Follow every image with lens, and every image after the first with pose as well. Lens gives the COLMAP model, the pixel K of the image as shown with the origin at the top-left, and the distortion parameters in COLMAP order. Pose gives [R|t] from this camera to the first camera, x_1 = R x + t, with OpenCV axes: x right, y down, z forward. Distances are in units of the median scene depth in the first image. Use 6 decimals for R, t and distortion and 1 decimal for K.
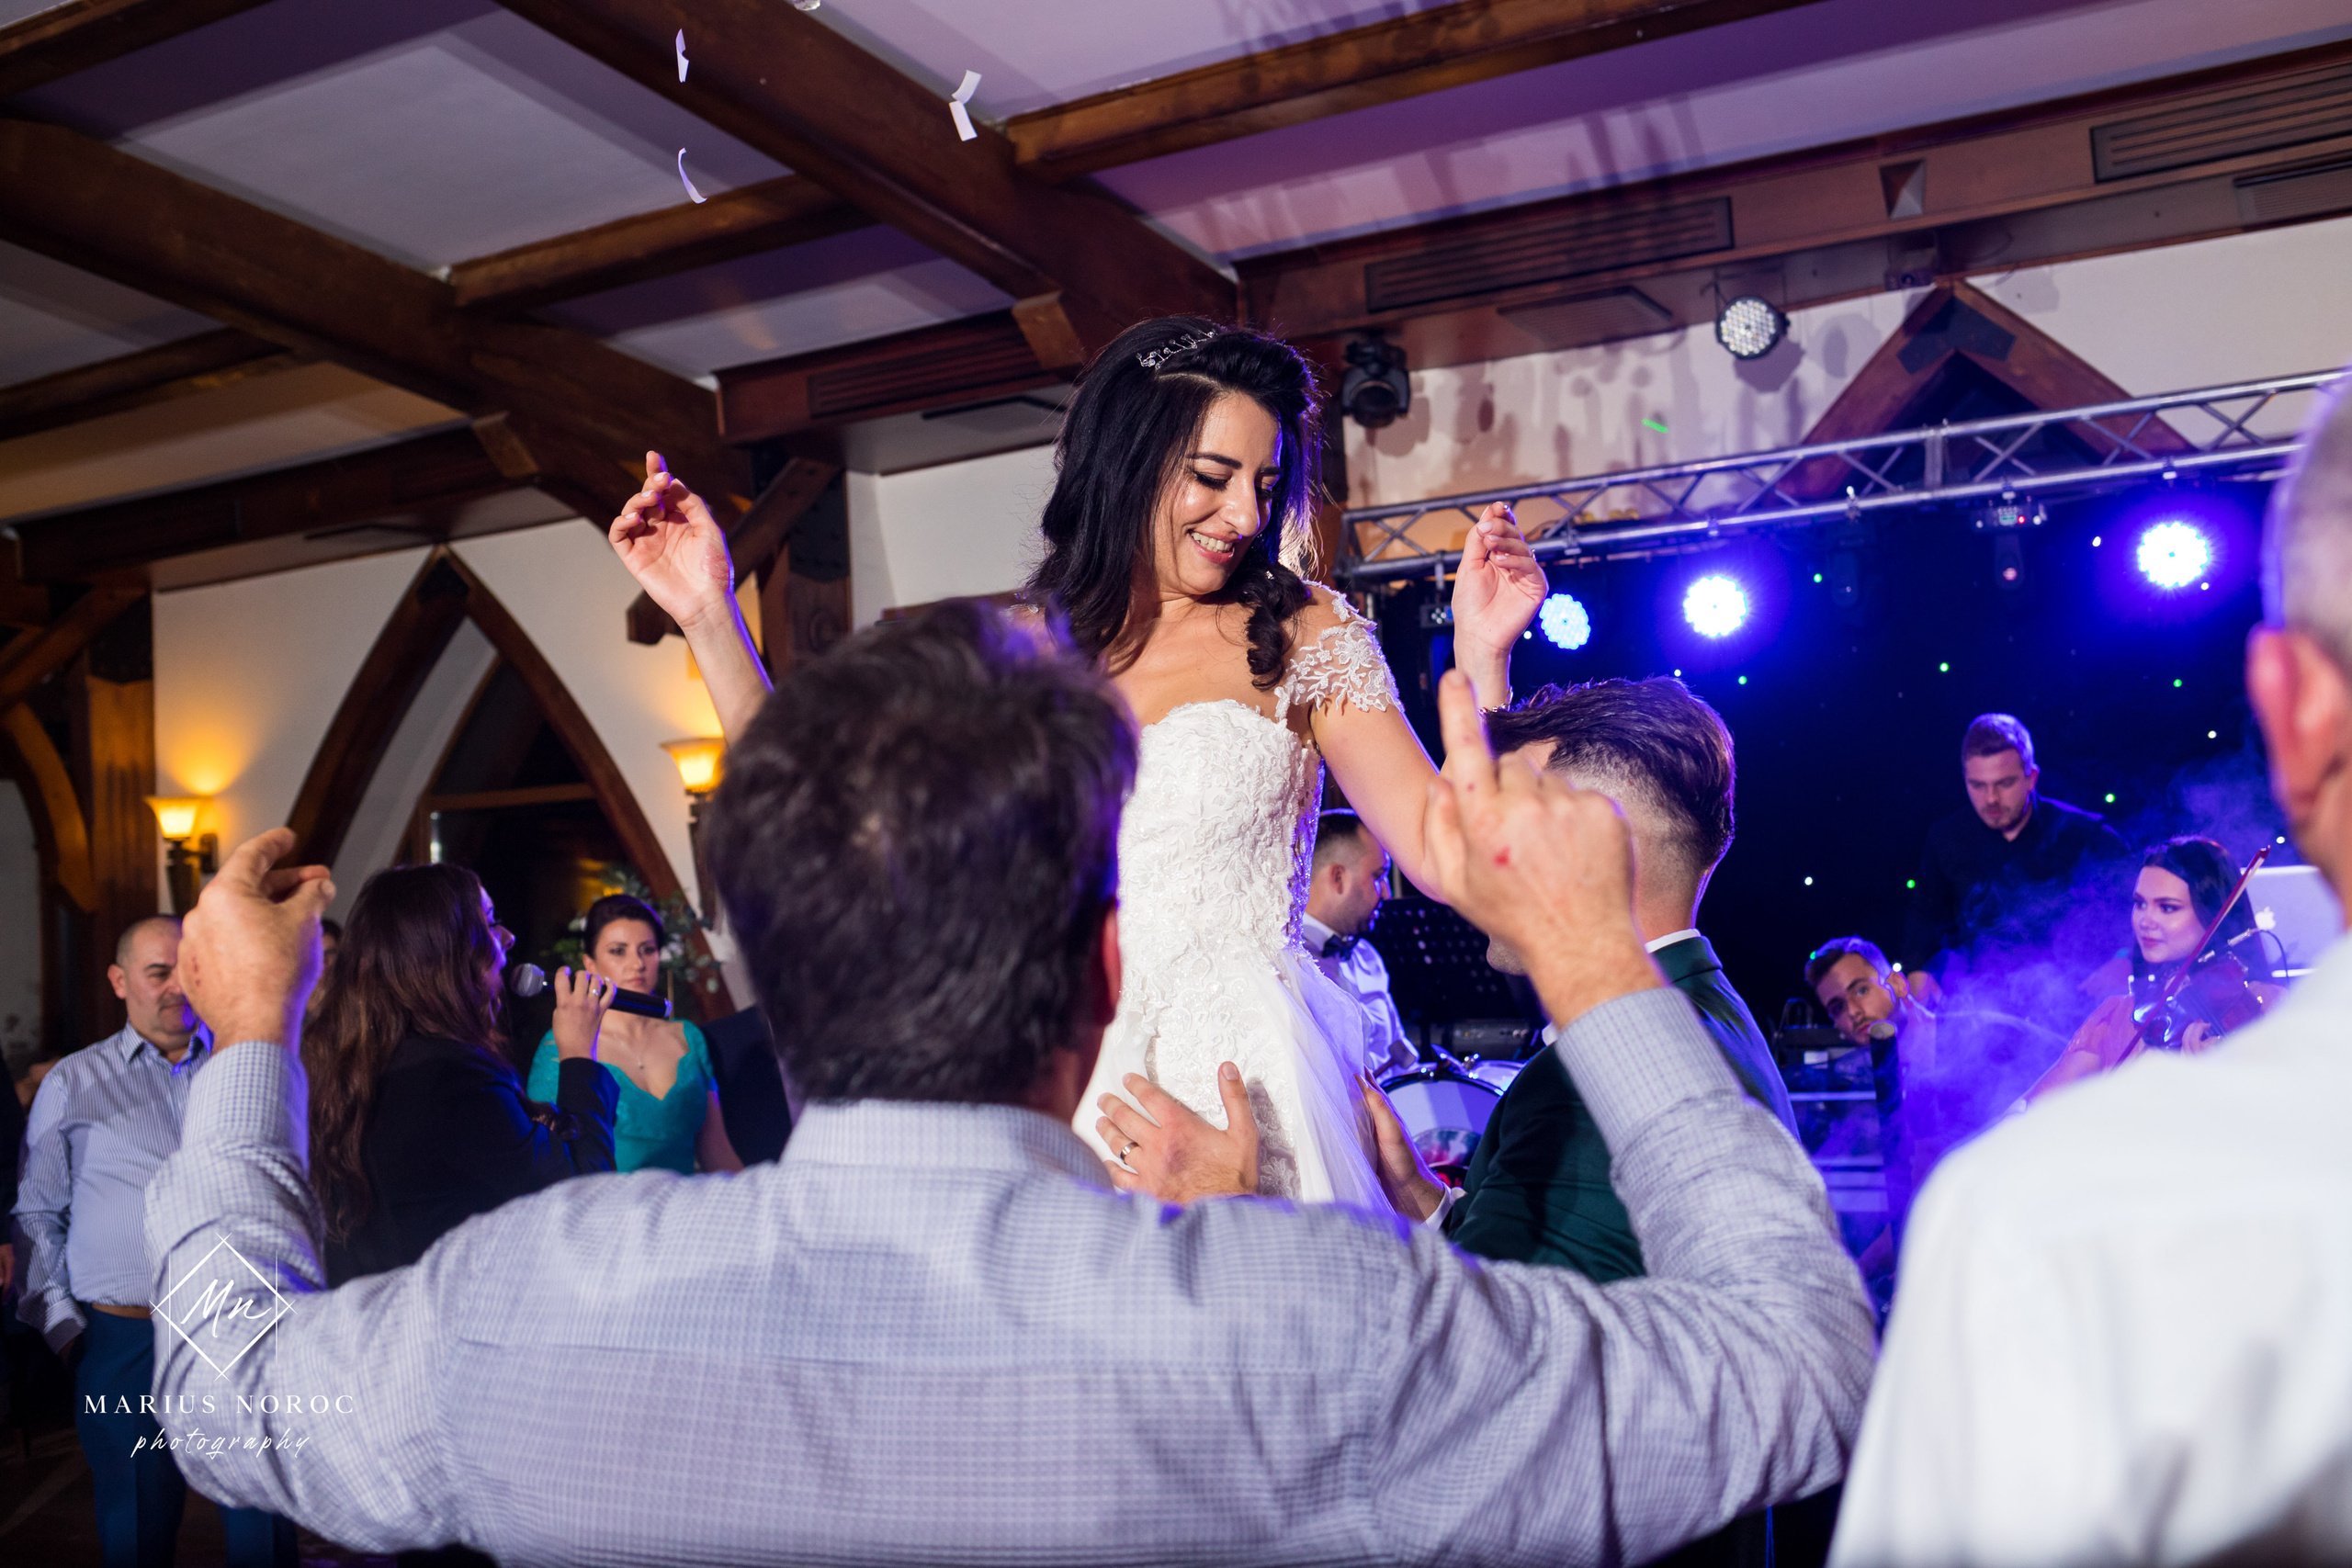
lens RADIAL K [[2292.2, 0, 1155.4], [0, 2292.2, 779.5], [0, 0, 1]] dist [-0.051647, 0.000000]
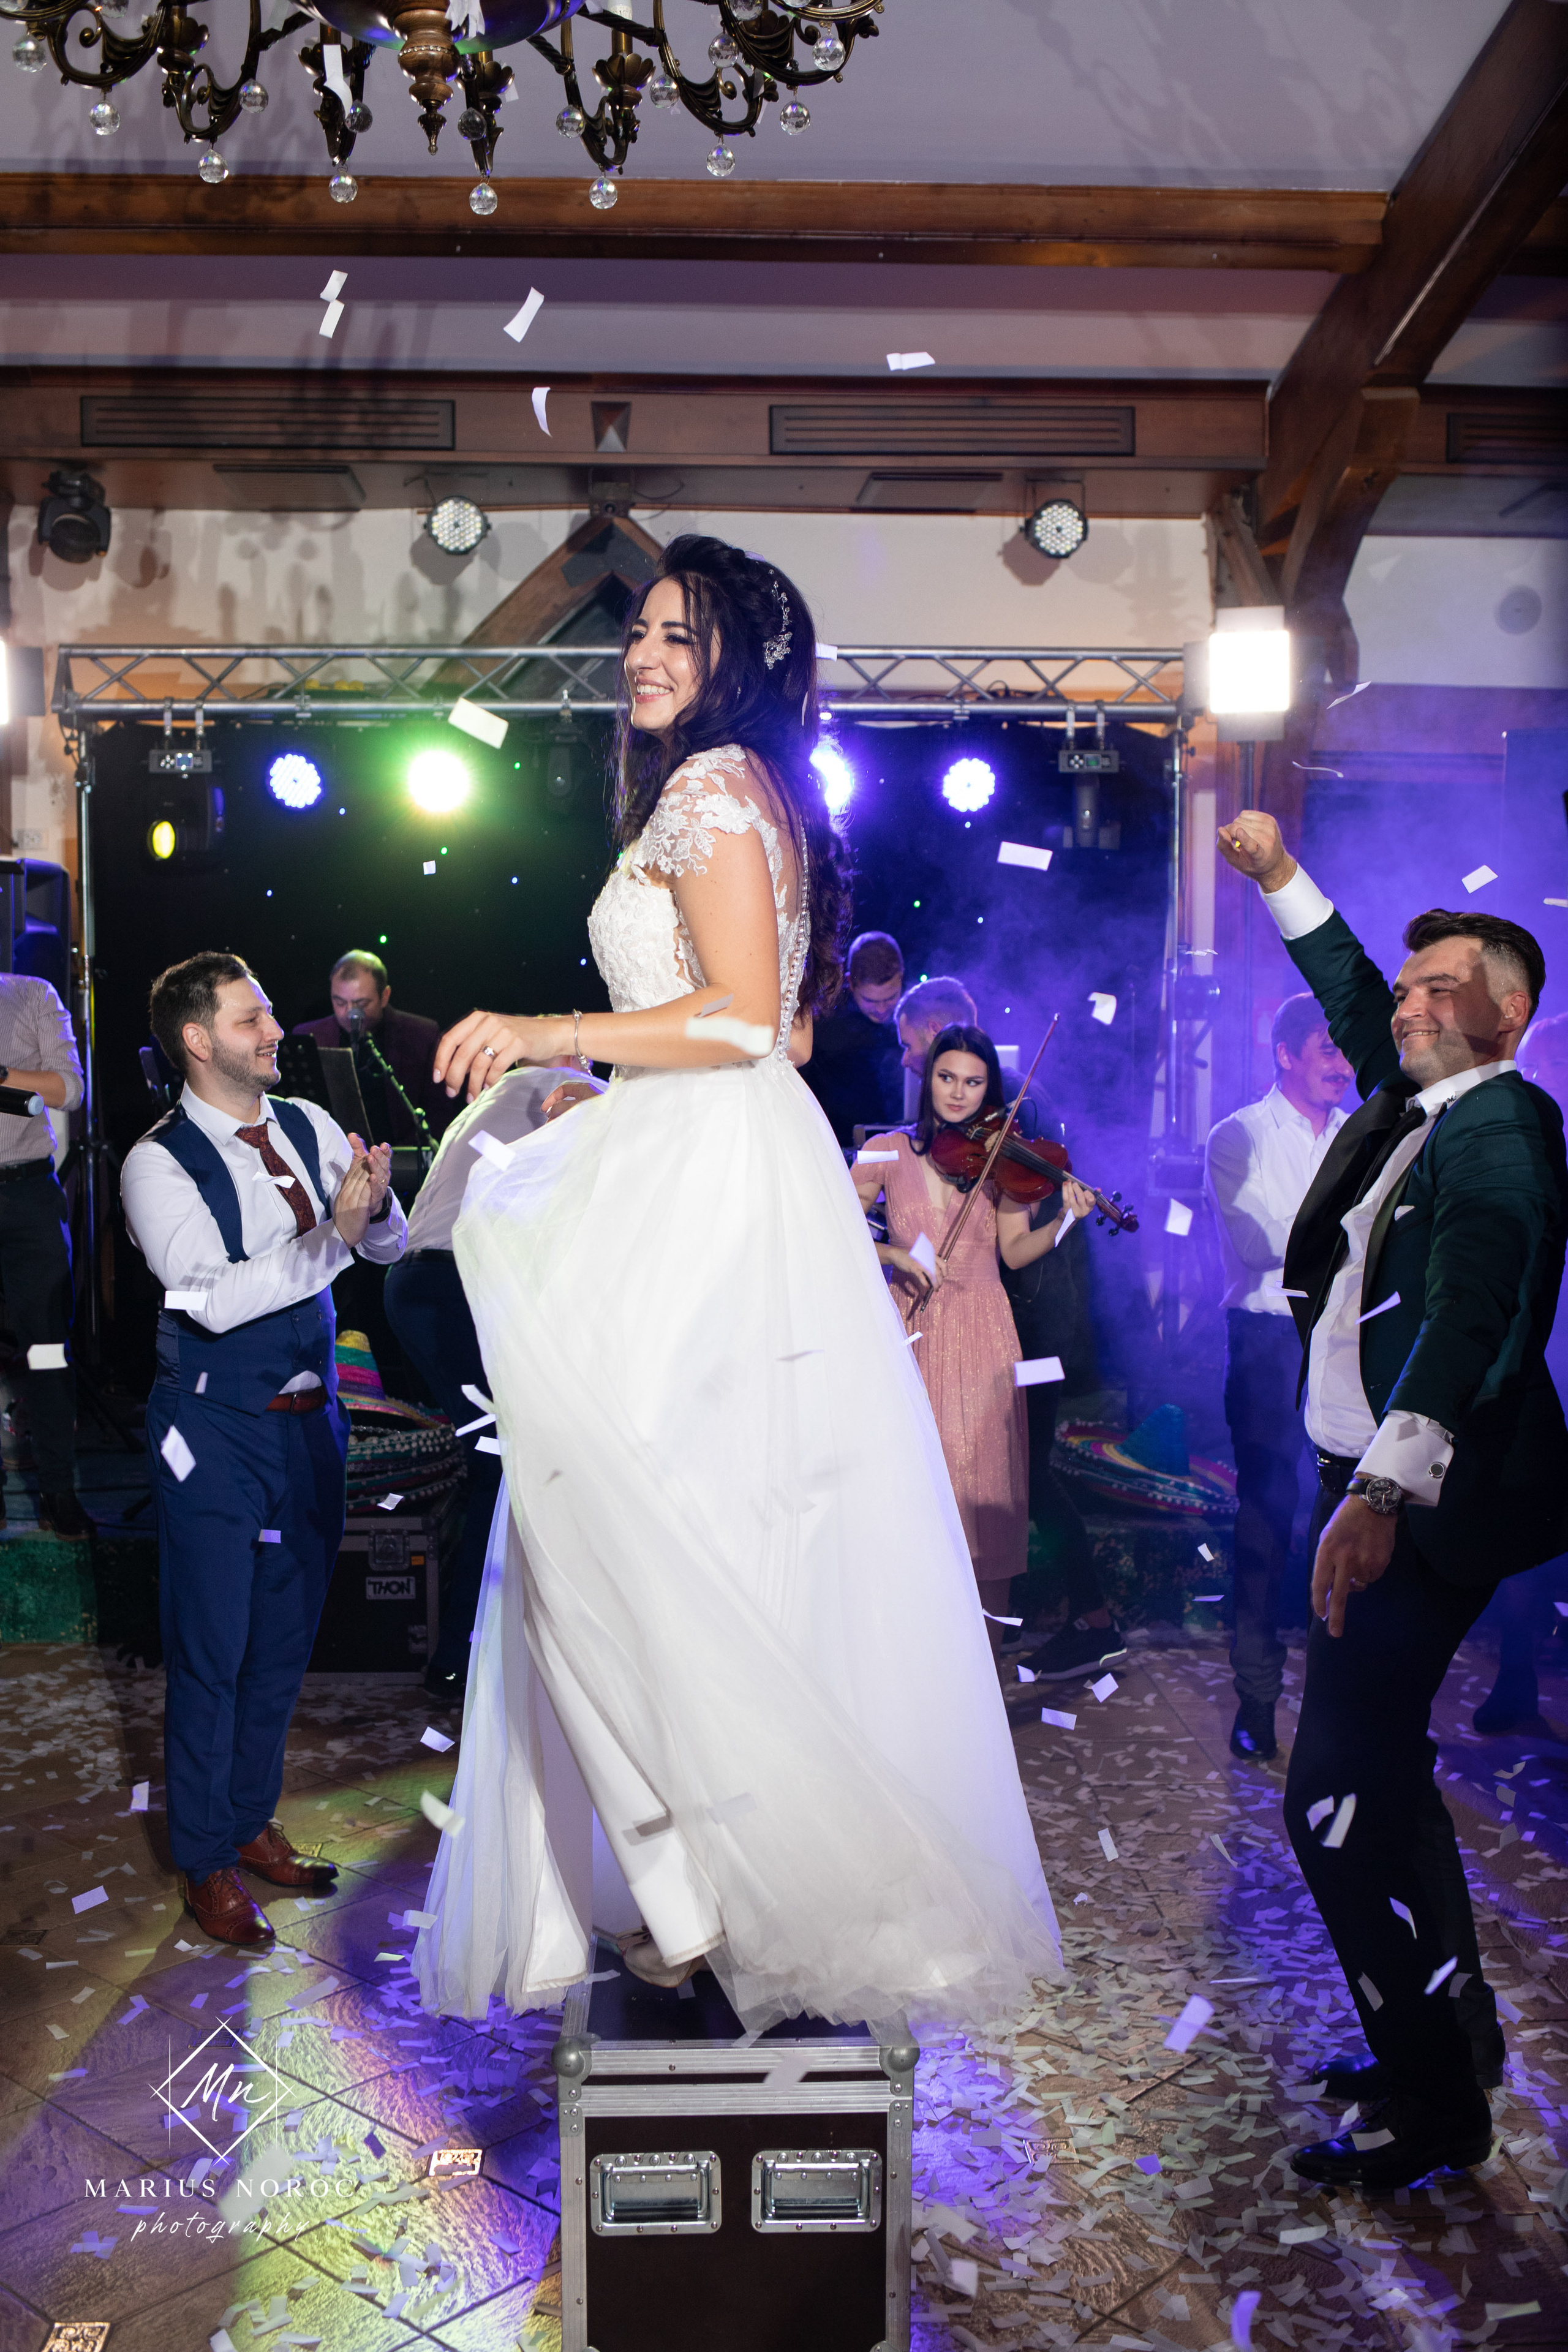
lens RADIAL K [[2292.5, 0, 762.9], [0, 2292.5, 1165.3], [0, 0, 1]] dist [-0.051647, 0.000000]
pose [[0.844372, 0.017010, 0.535487, -0.182138], [-0.071072, 0.994219, 0.080485, 0.007090], [-0.531022, -0.106017, 0.840700, -0.027840]]
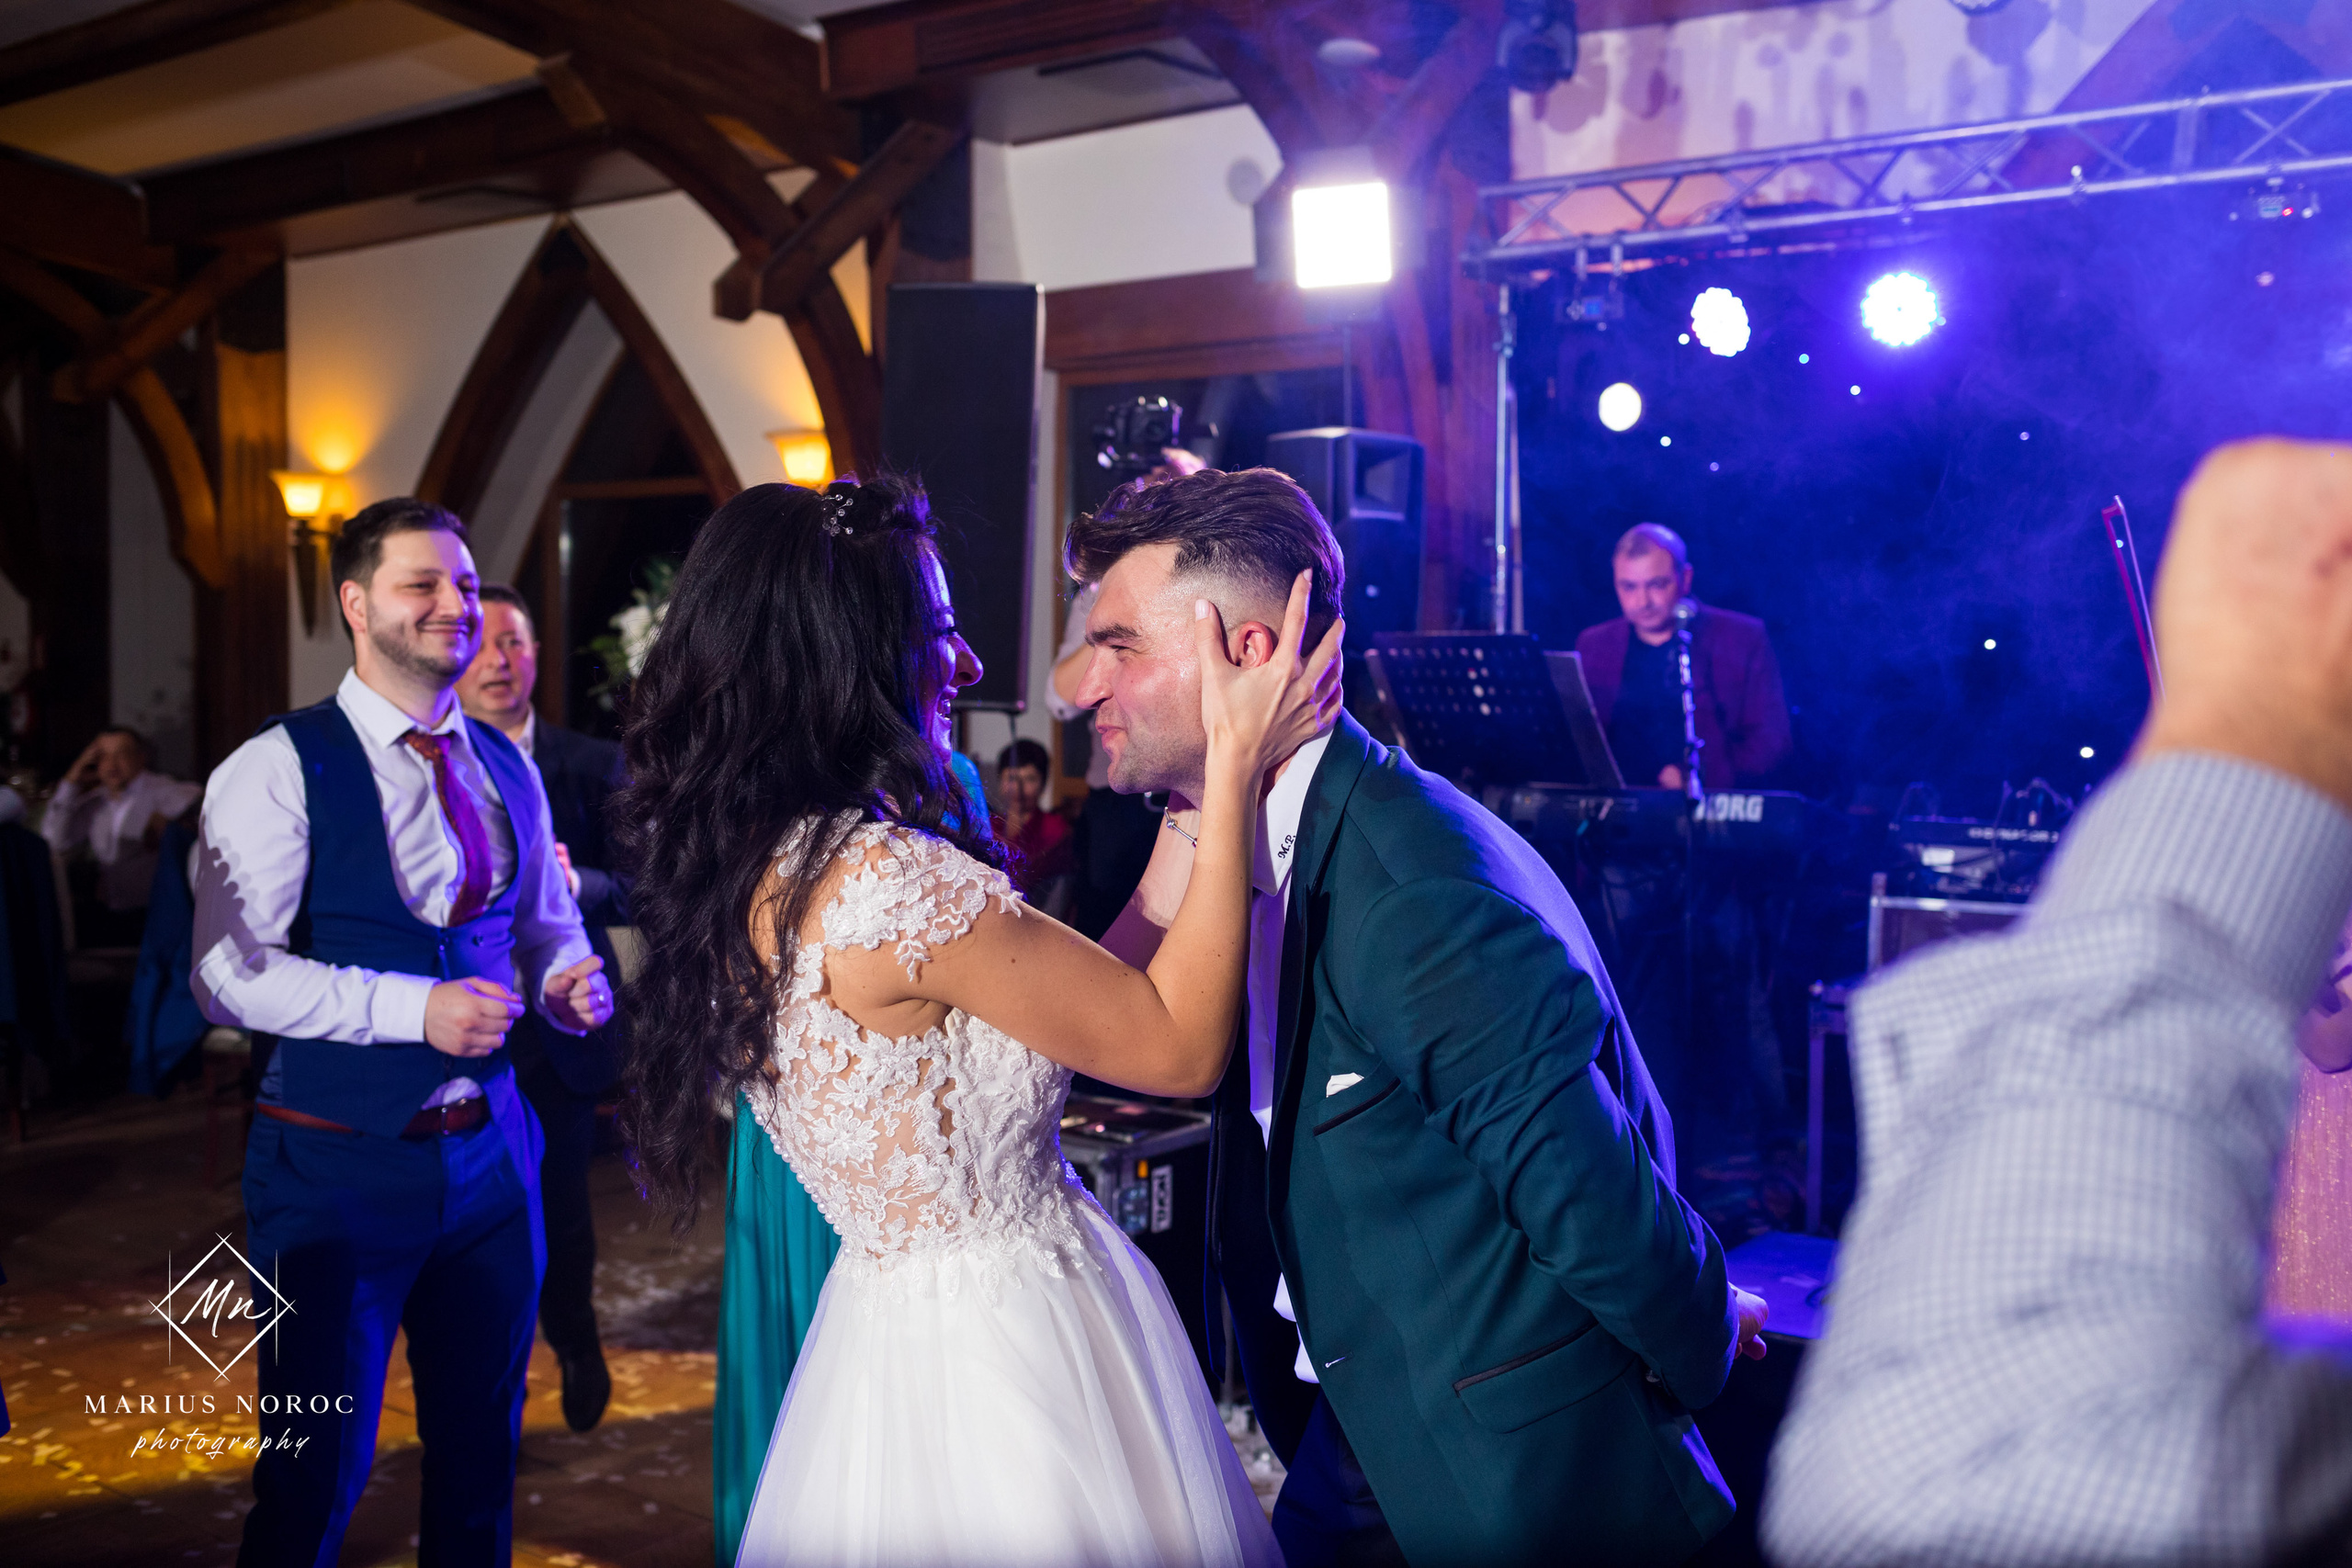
lens RADIAL K [[2292.2, 0, 1158.3], [0, 2292.2, 761.0], [0, 0, 1]] dist [-0.051647, 0.000000]
pose [[0.990636, 0.062029, -0.121623, 0.076432], [-0.048887, 0.992925, 0.108211, 0.009440], [0.127474, -0.101252, 0.986660, 0.115237]]
